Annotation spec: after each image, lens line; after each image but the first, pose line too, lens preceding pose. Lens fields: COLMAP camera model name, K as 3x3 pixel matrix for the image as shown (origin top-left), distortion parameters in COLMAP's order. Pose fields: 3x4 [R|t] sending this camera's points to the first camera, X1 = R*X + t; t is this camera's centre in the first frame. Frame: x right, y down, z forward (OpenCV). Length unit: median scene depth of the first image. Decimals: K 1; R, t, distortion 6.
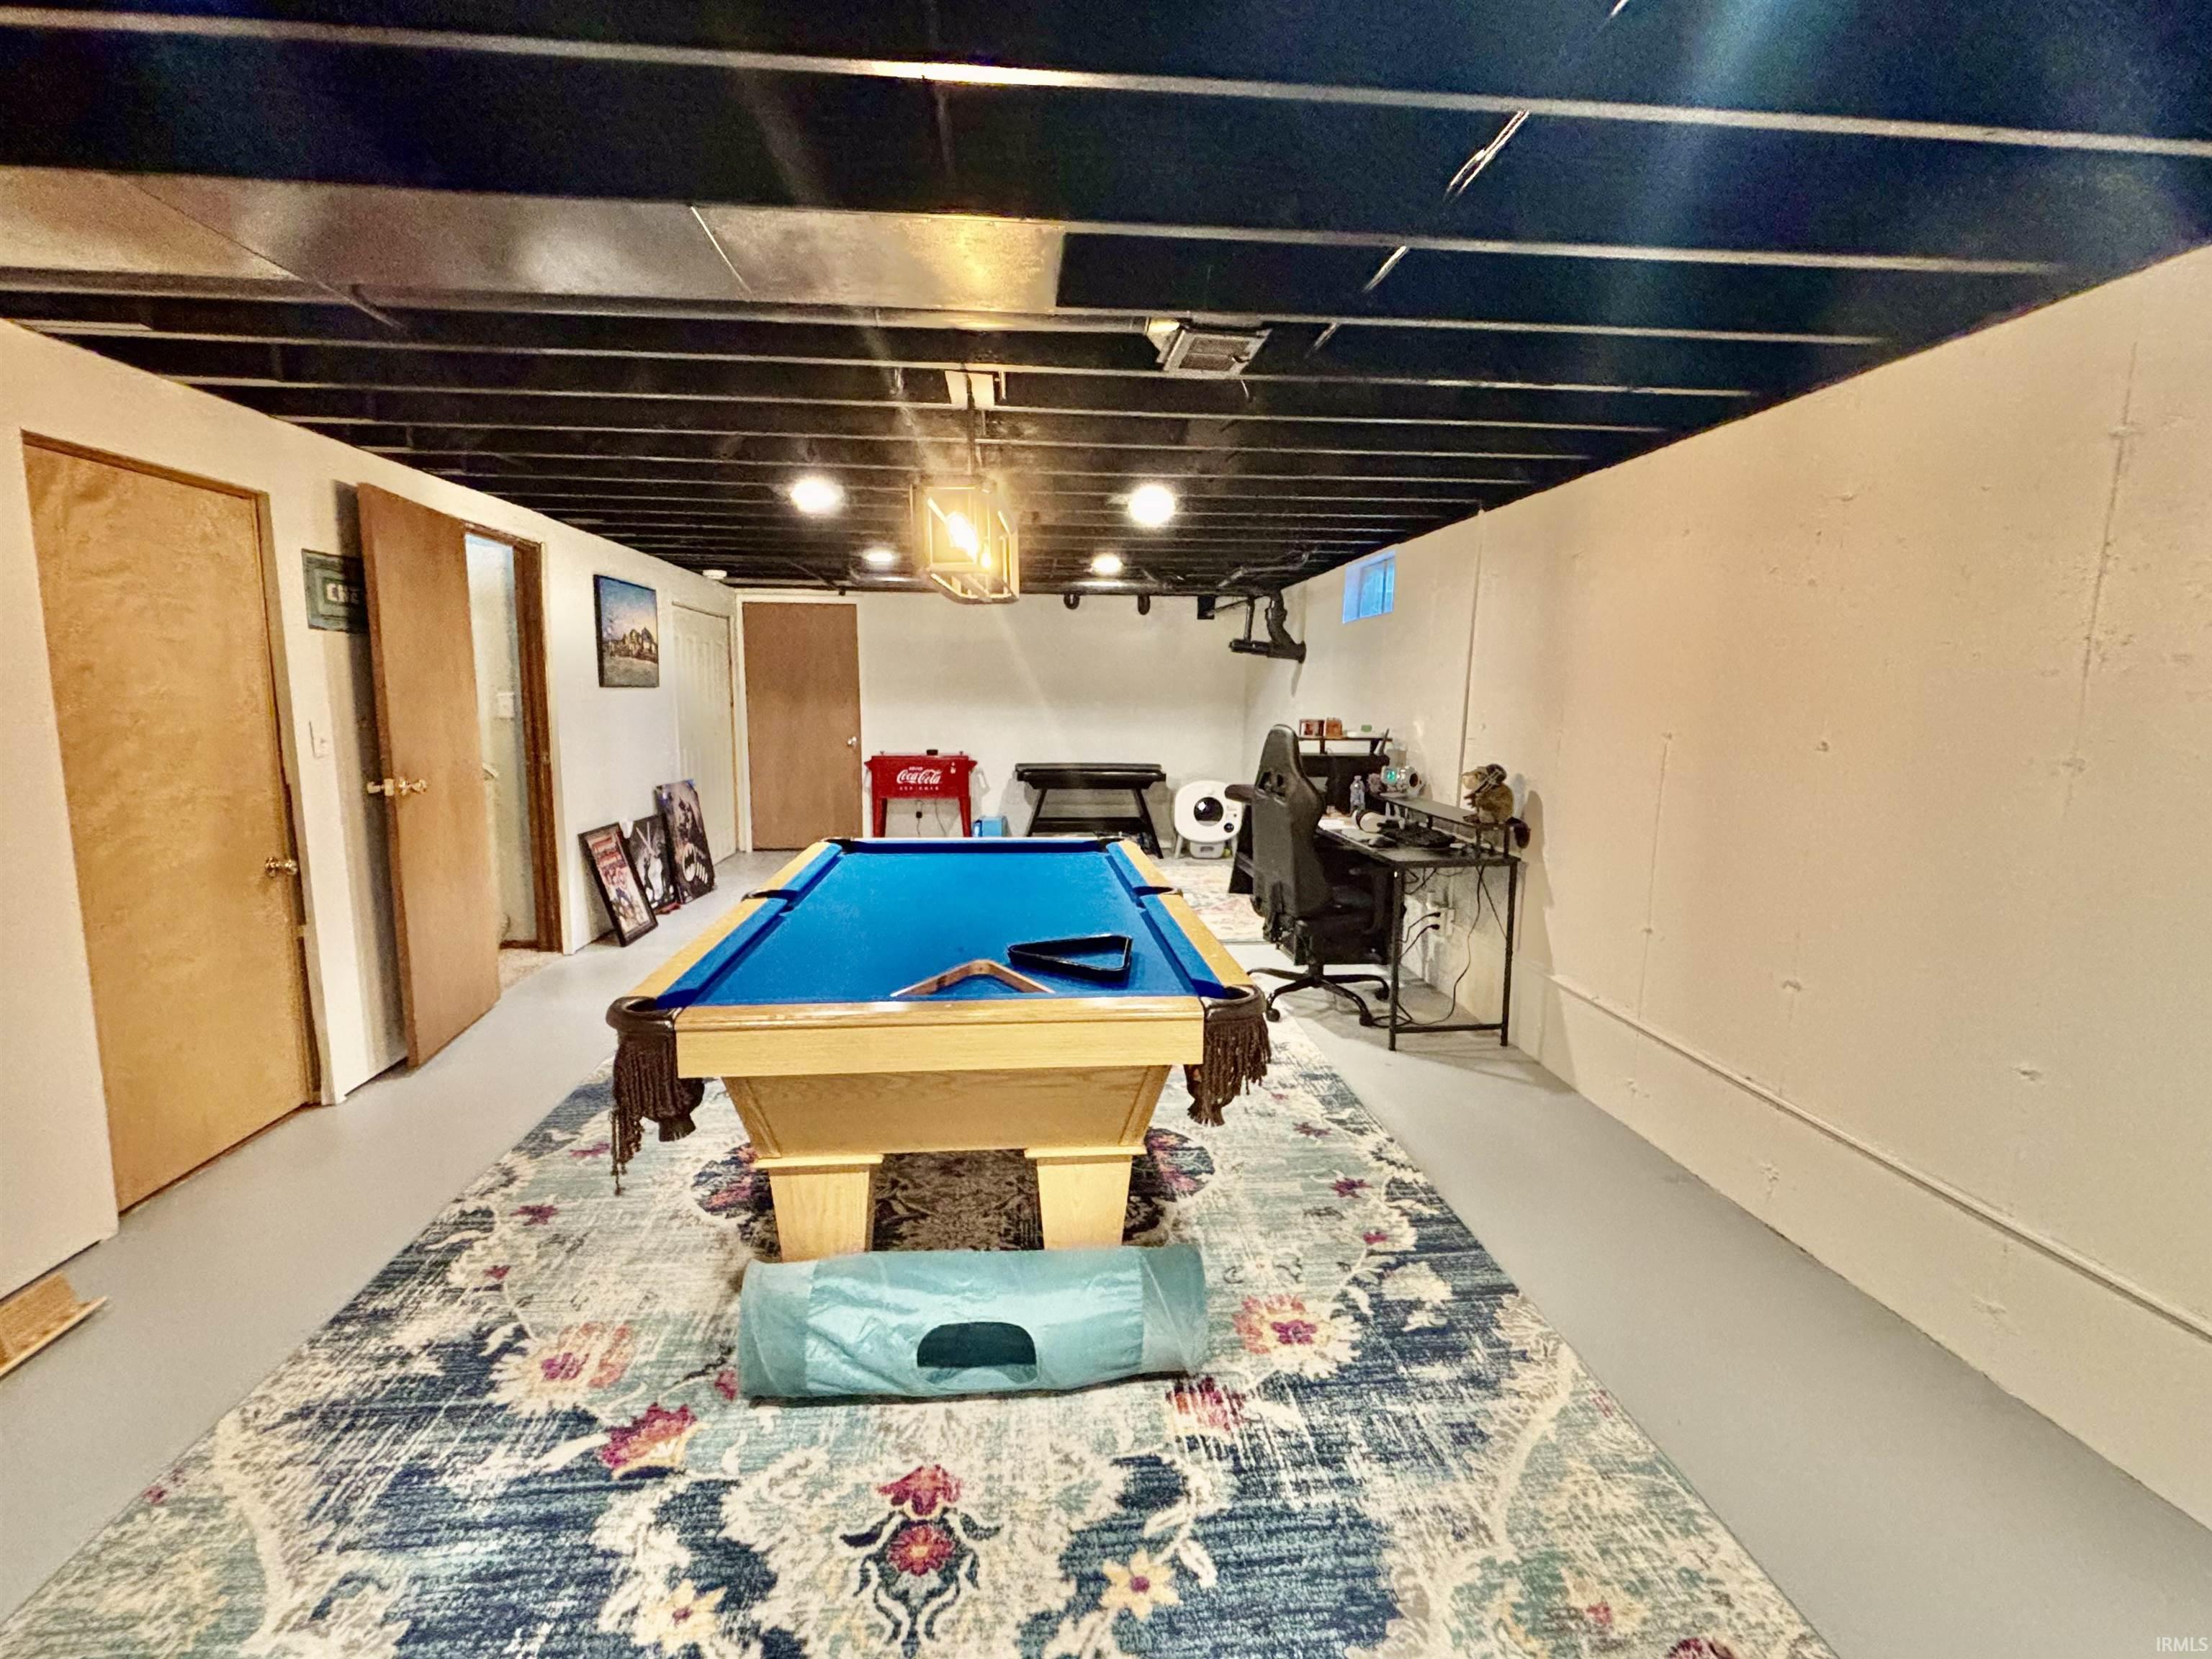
lens RADIAL K [[1018.3, 0, 1109.2], [0, 1018.3, 816.9], [0, 0, 1]] dist [0.002246, 0.000272]
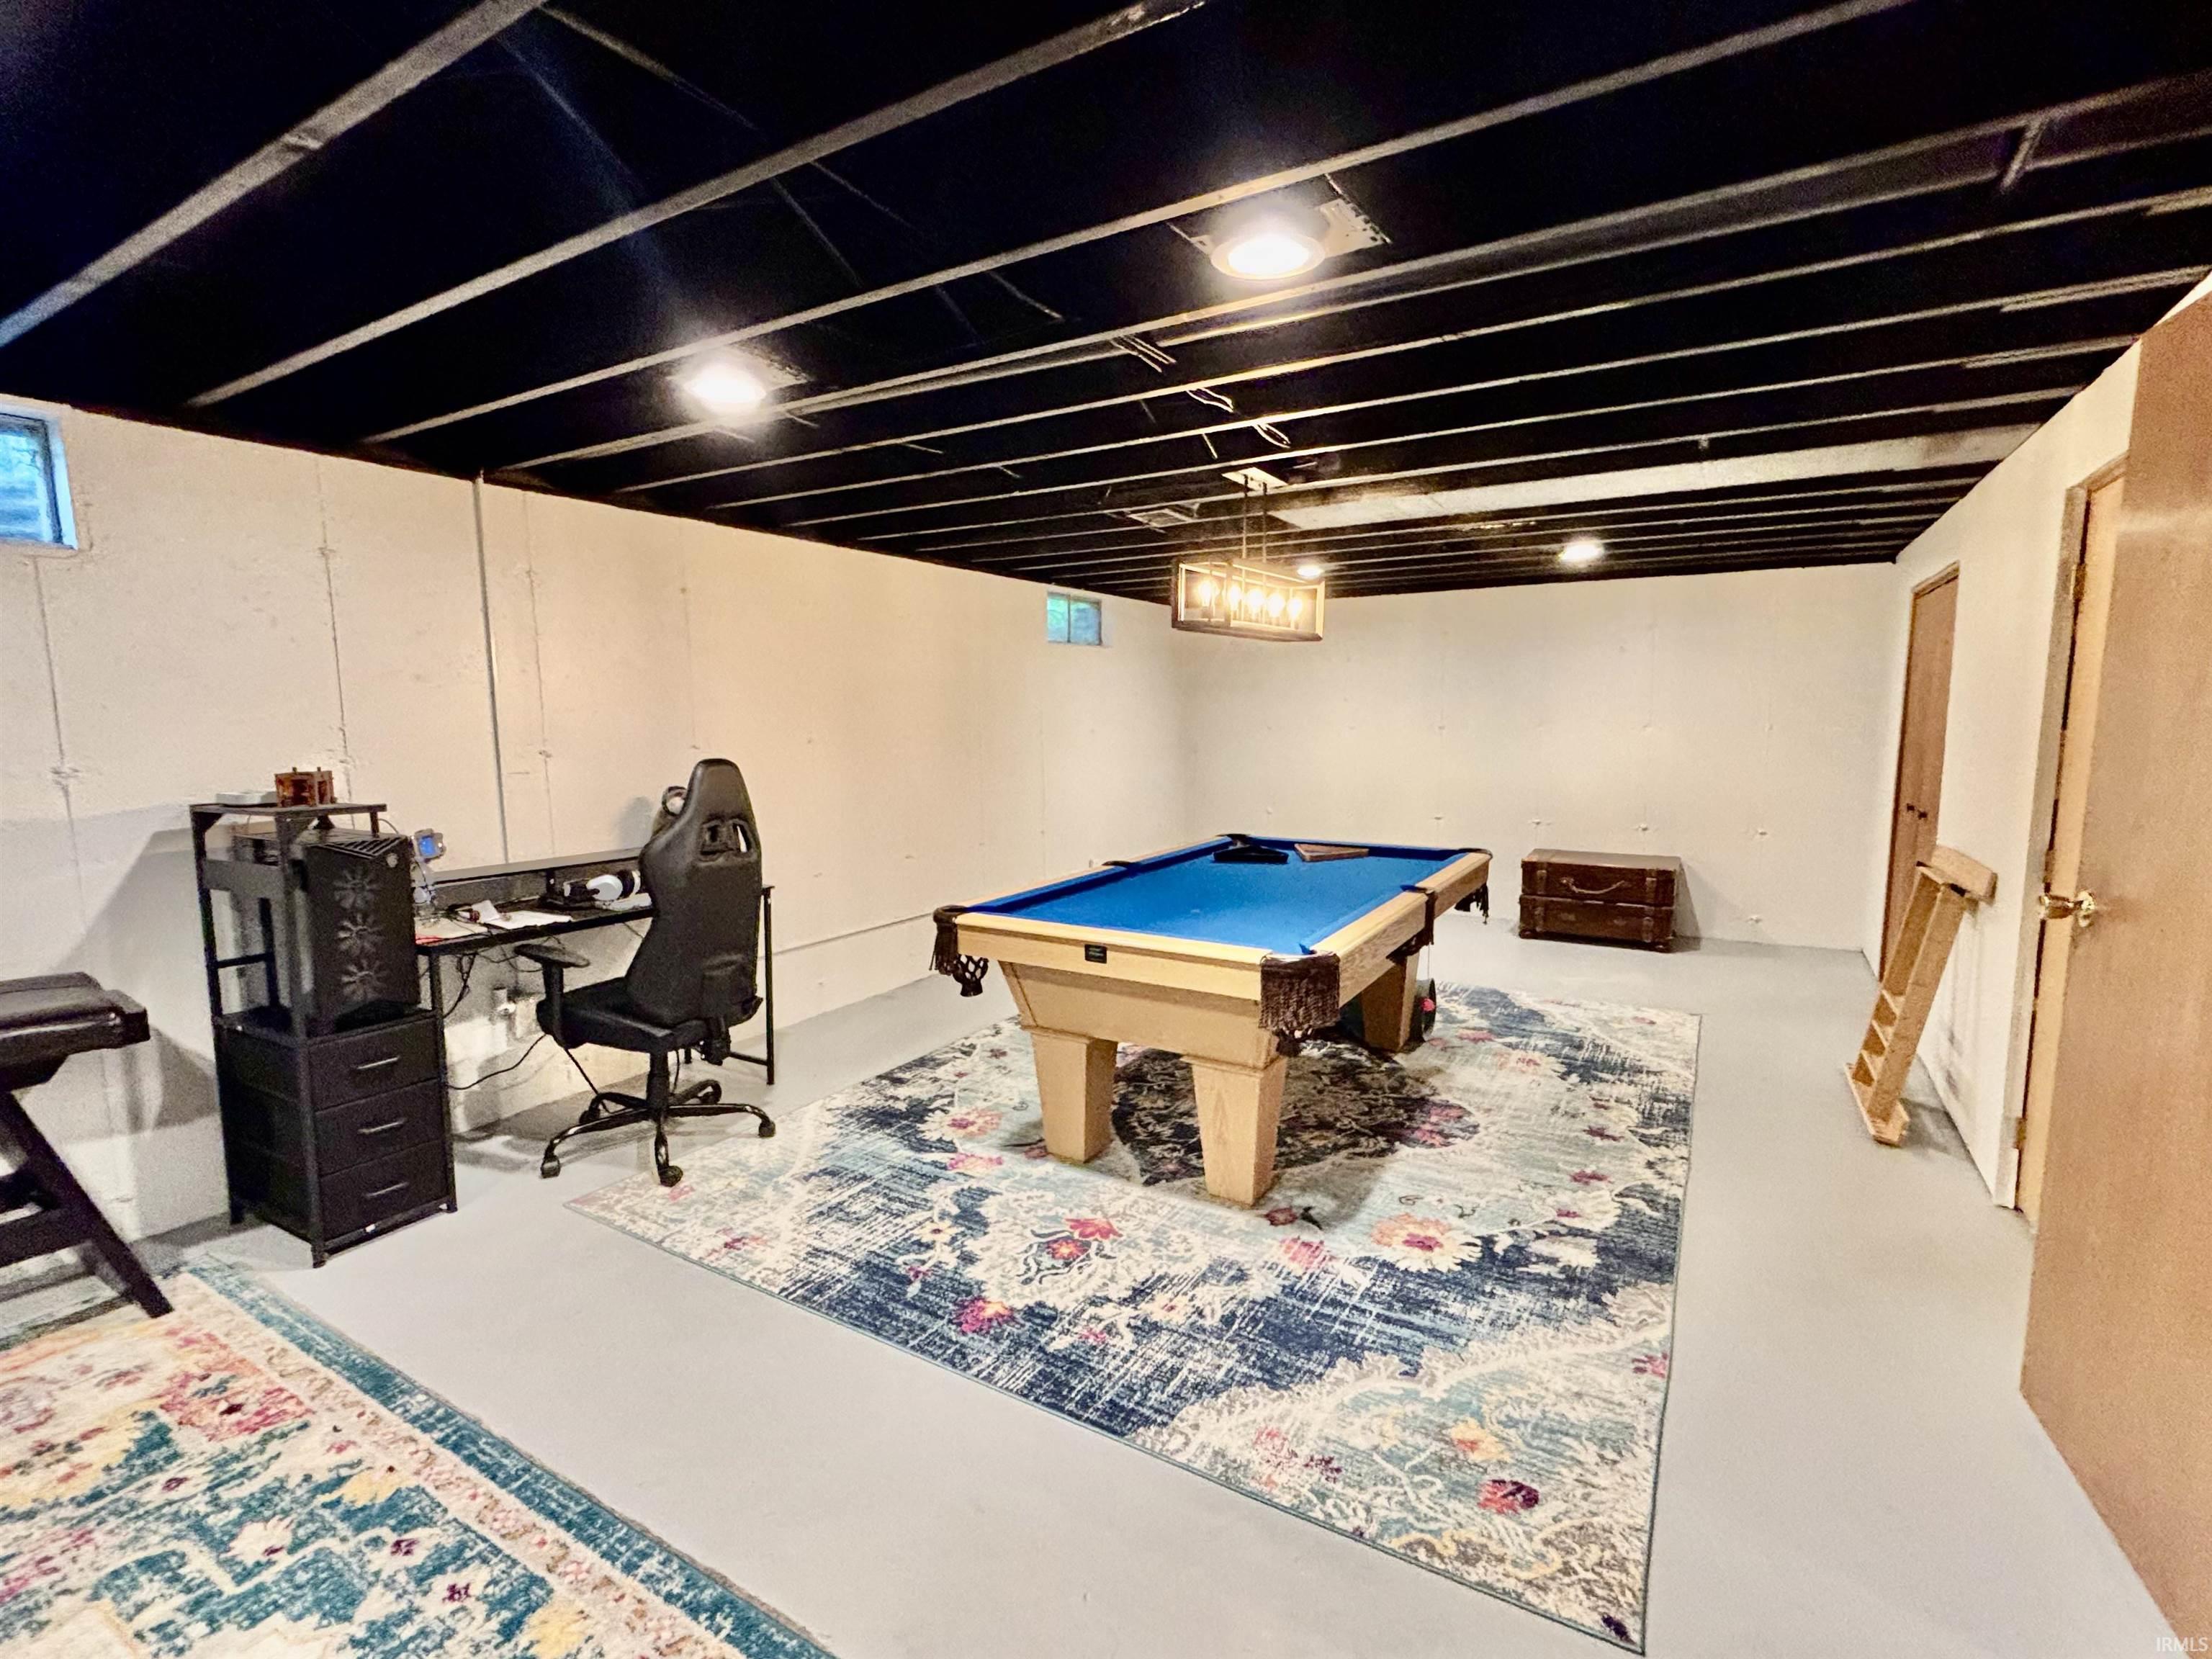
lens RADIAL K [[1018.3, 0, 1109.2], [0, 1018.3, 816.9], [0, 0, 1]] dist [0.002246, 0.000272]
pose [[-0.799874, -0.067250, 0.596388, -0.897081], [0.073355, 0.975297, 0.208360, -0.325667], [-0.595668, 0.210410, -0.775182, 2.521391]]
